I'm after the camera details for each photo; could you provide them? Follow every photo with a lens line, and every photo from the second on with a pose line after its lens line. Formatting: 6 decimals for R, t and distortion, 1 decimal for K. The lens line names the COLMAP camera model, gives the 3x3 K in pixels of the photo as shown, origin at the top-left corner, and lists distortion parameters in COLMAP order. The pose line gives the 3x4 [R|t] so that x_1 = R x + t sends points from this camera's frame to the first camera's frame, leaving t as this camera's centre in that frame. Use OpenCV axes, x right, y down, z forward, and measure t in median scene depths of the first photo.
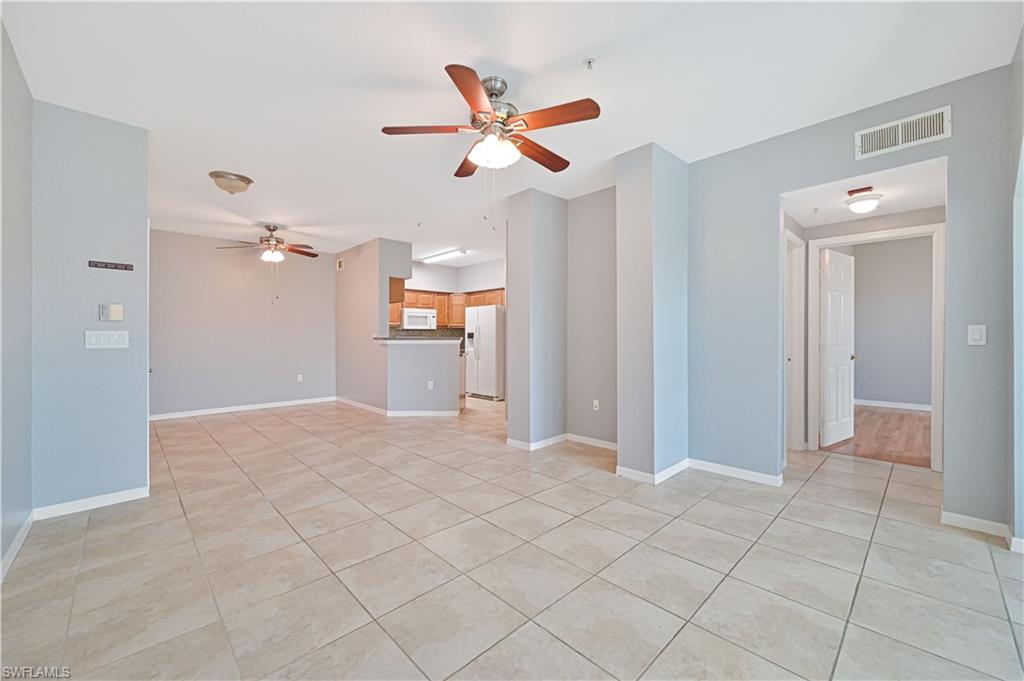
lens RADIAL K [[404.7, 0, 517.8], [0, 404.7, 336.3], [0, 0, 1]] dist [0.000651, 0.000242]
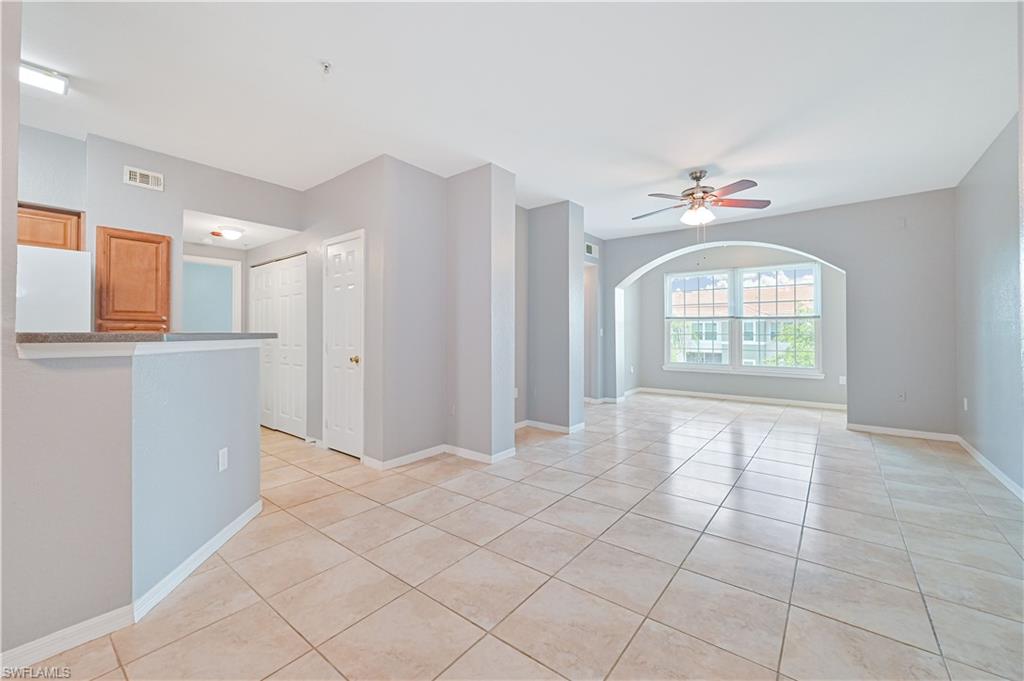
lens RADIAL K [[408.5, 0, 512.8], [0, 408.5, 328.6], [0, 0, 1]] dist [0.000282, 0.000152]
pose [[-0.126332, 0.010940, 0.991928, -0.629459], [-0.001212, 0.999937, -0.011183, 0.002668], [-0.991987, -0.002615, -0.126311, 0.783485]]
